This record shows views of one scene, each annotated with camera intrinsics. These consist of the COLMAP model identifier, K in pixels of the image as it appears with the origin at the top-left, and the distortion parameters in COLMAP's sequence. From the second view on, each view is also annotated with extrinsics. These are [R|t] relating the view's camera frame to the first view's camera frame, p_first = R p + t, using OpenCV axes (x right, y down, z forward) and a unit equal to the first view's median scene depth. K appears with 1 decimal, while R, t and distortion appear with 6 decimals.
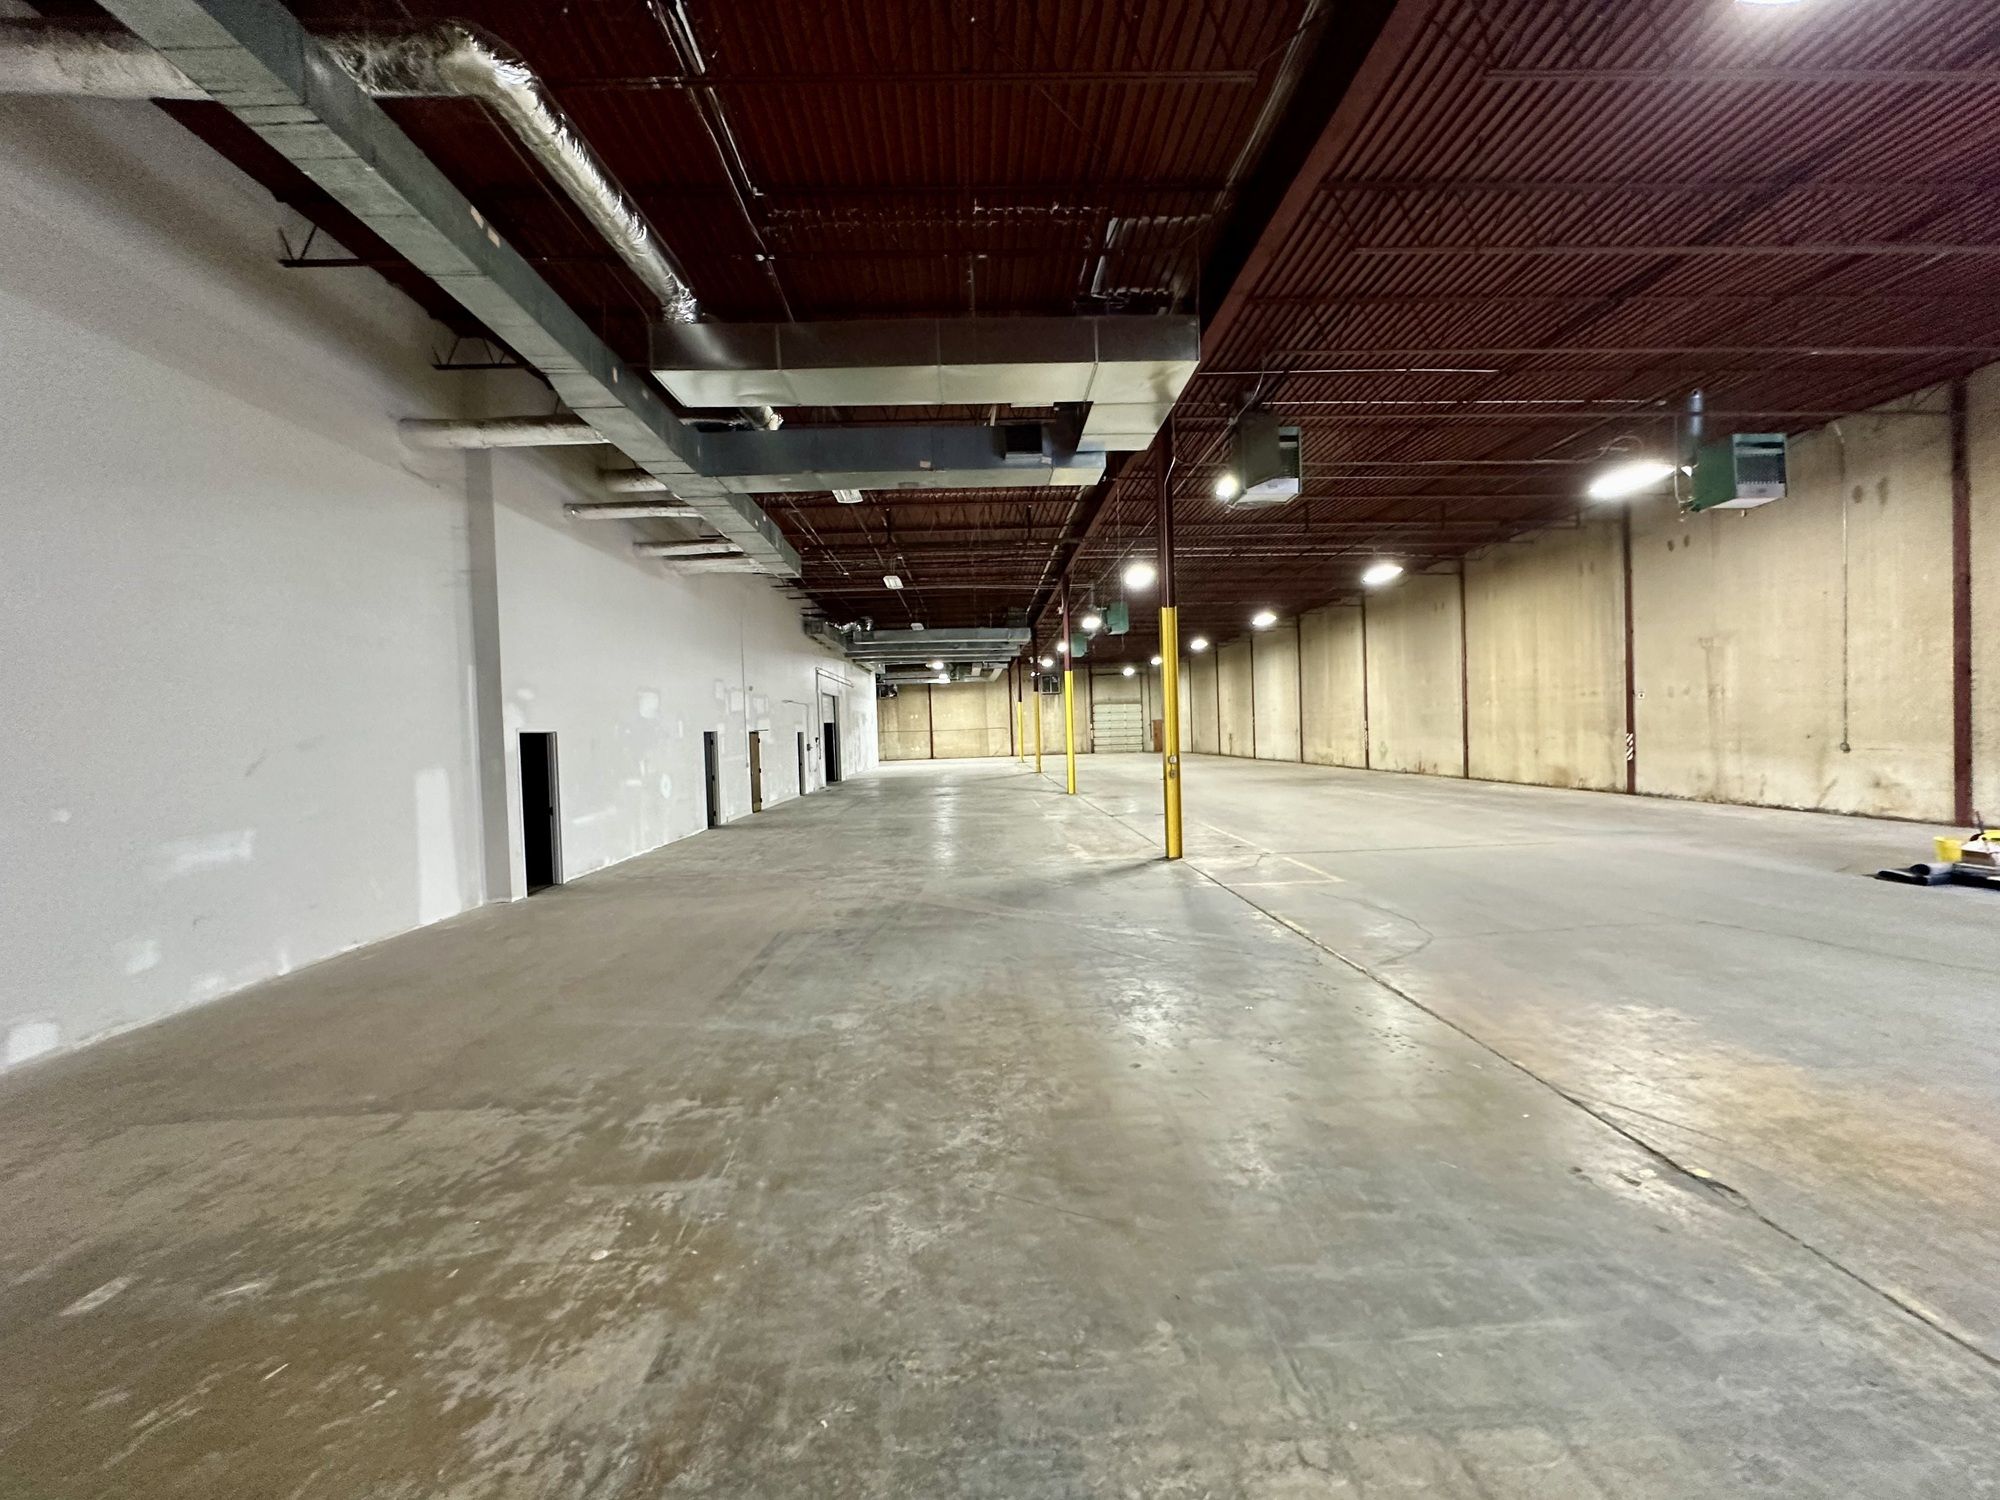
lens RADIAL K [[795.3, 0, 1003.0], [0, 795.3, 749.4], [0, 0, 1]] dist [-0.002578, 0.000877]
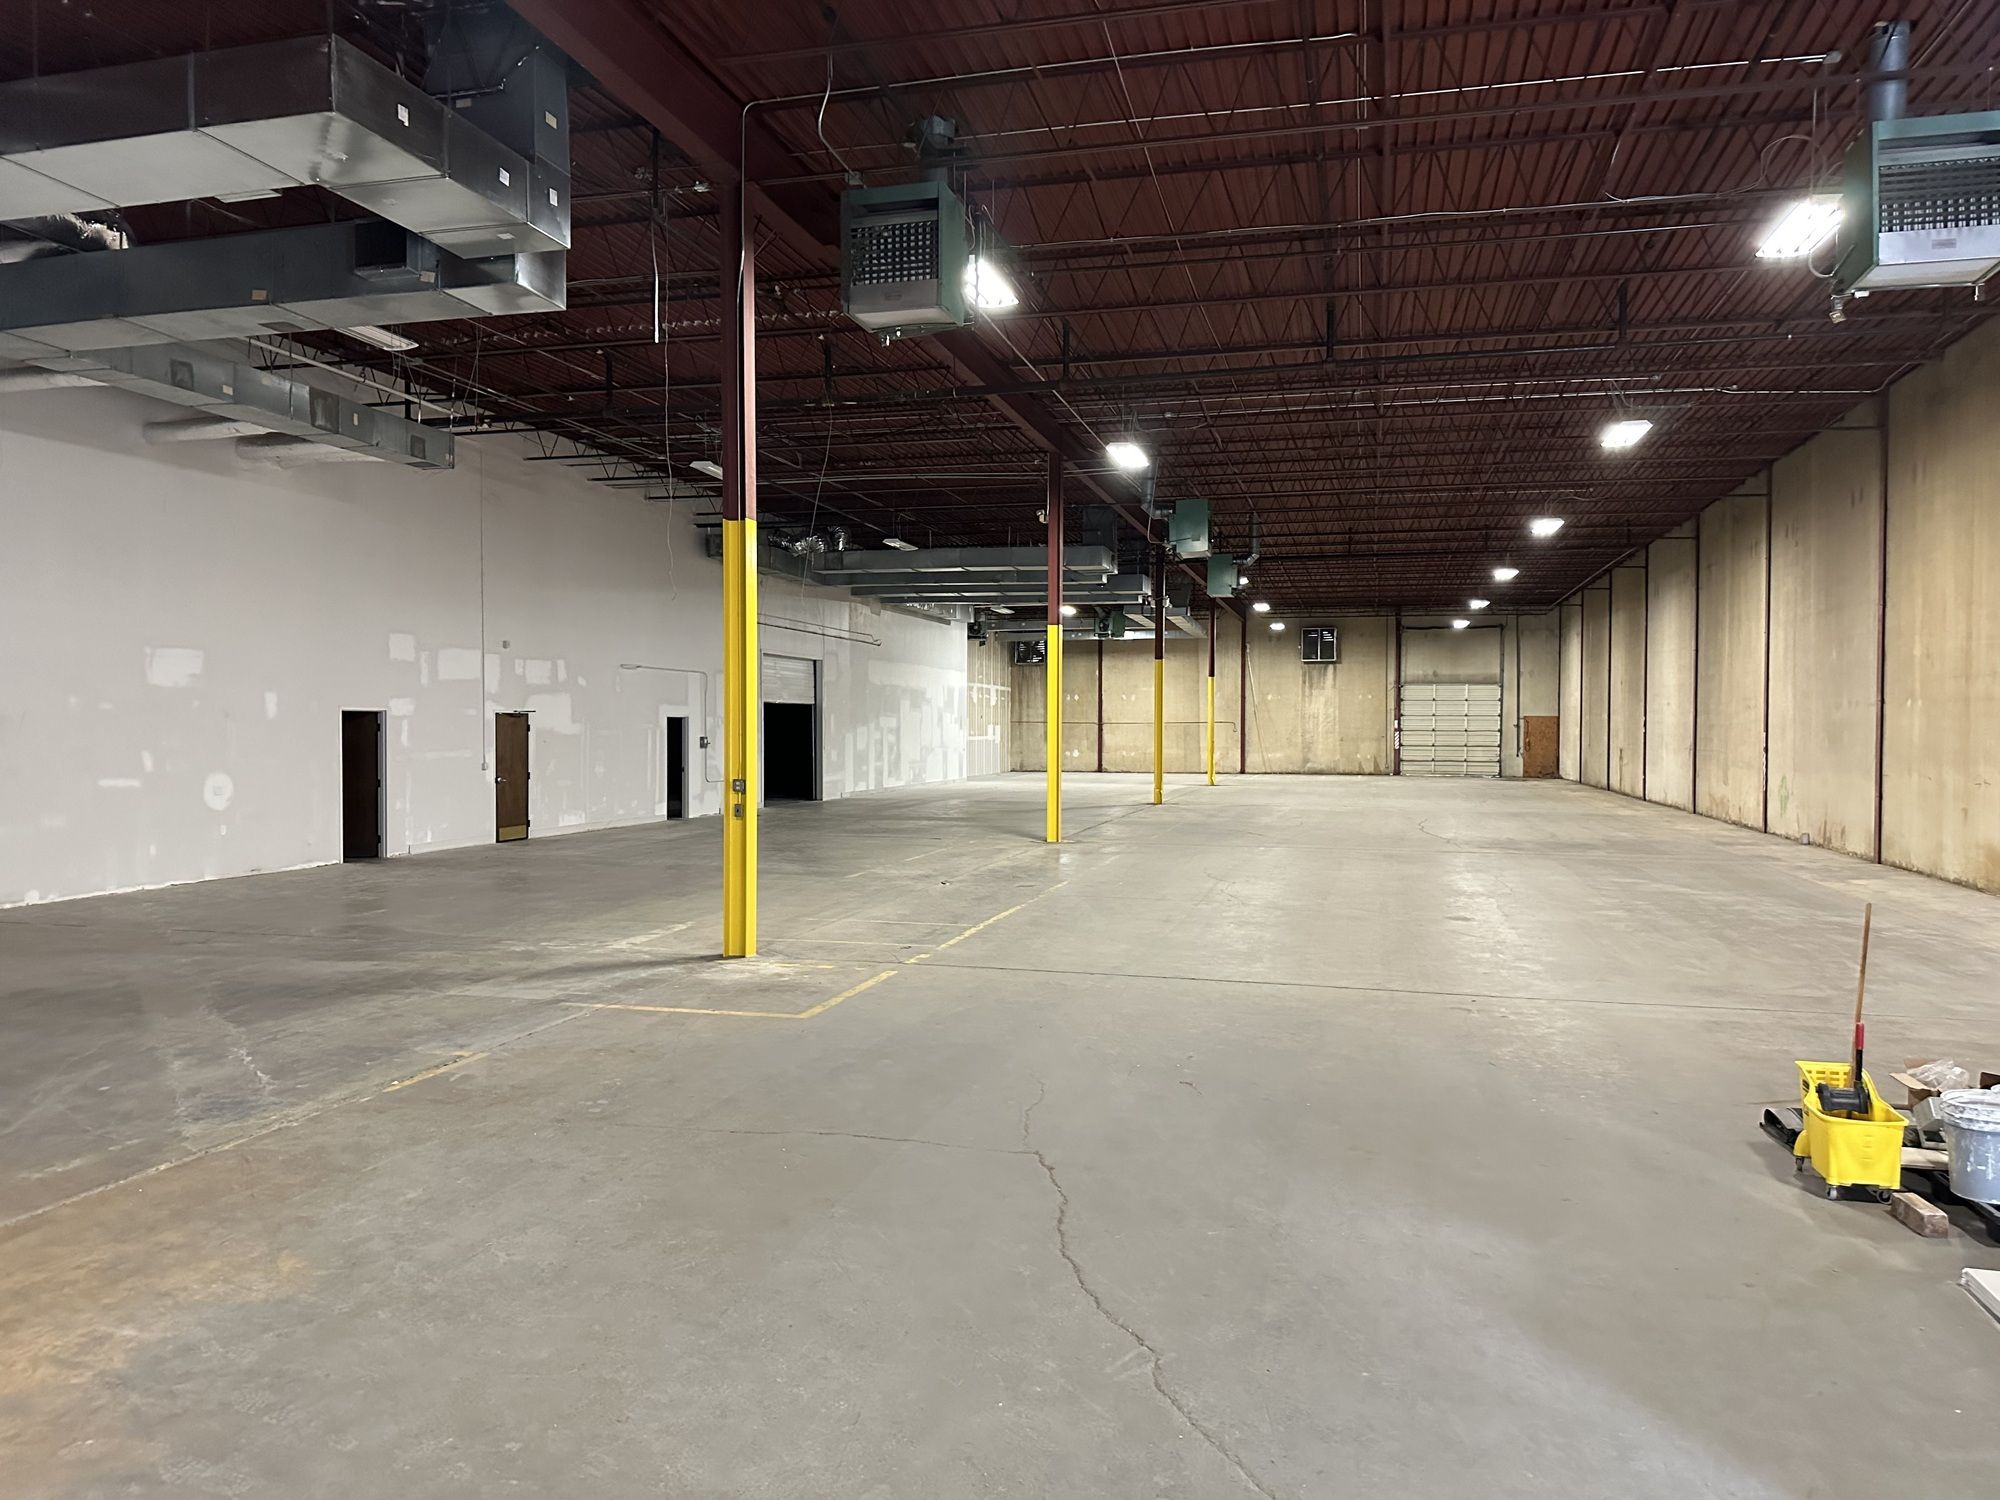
lens RADIAL K [[1403.2, 0, 994.1], [0, 1403.2, 761.1], [0, 0, 1]] dist [0.039083, -0.041391]
pose [[0.955544, 0.042671, -0.291744, 0.421094], [-0.041081, 0.999089, 0.011579, -0.015035], [0.291973, 0.000920, 0.956426, 0.053945]]
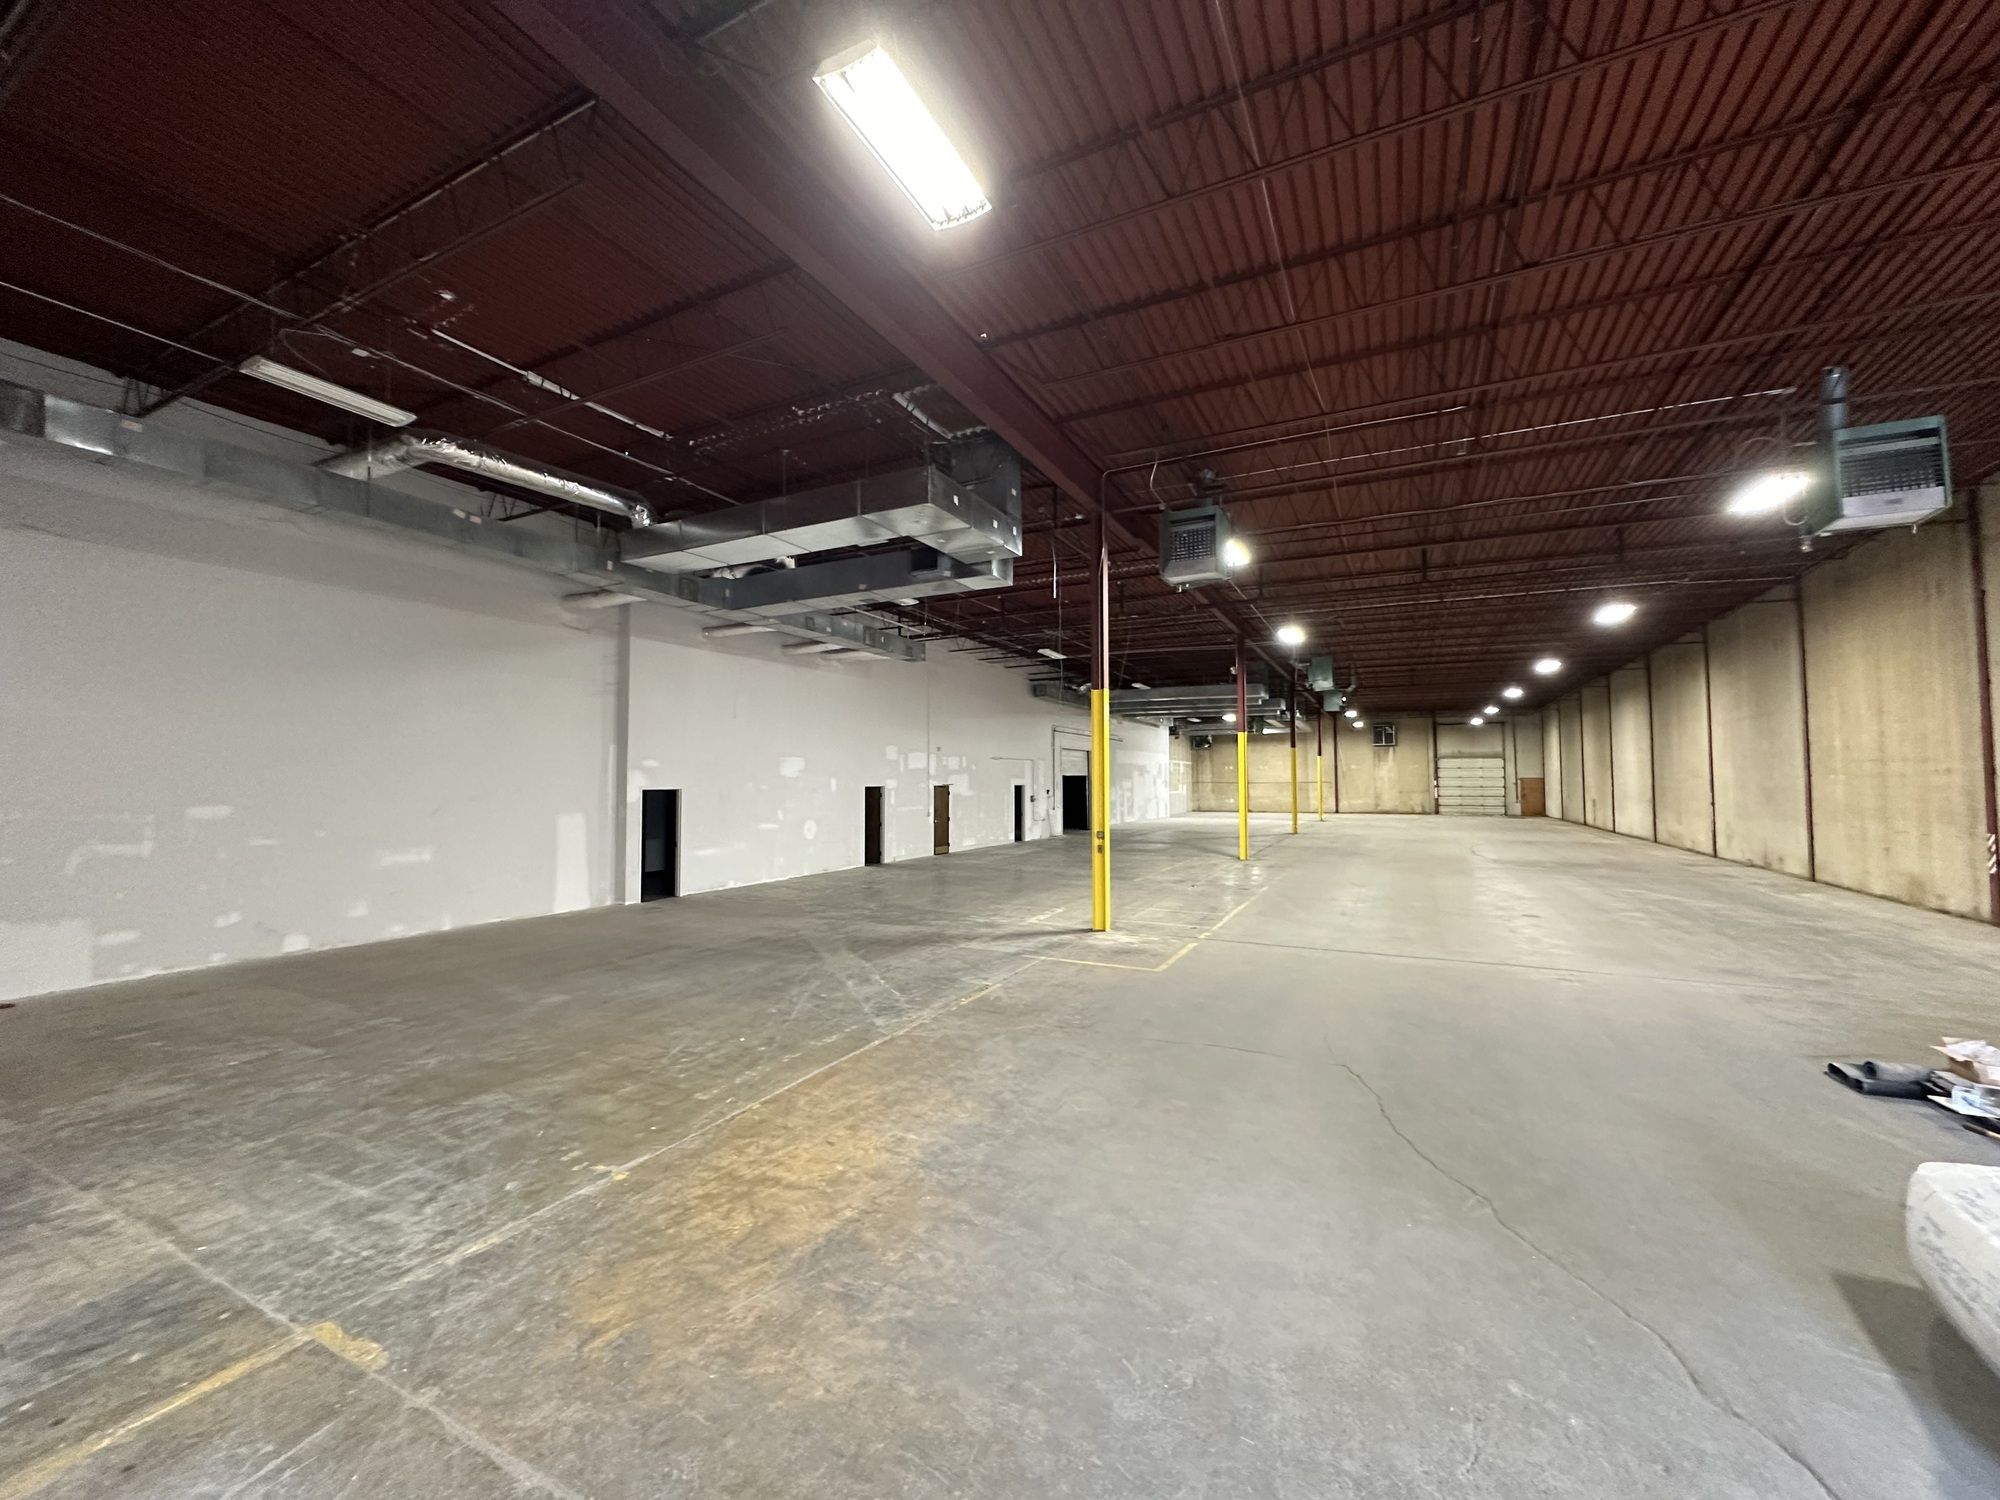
lens RADIAL K [[795.3, 0, 1001.1], [0, 795.3, 749.6], [0, 0, 1]] dist [-0.002578, 0.000877]
pose [[0.876173, 0.010282, -0.481887, 0.369284], [-0.036663, 0.998298, -0.045361, -0.028741], [0.480600, 0.057412, 0.875059, 0.013107]]
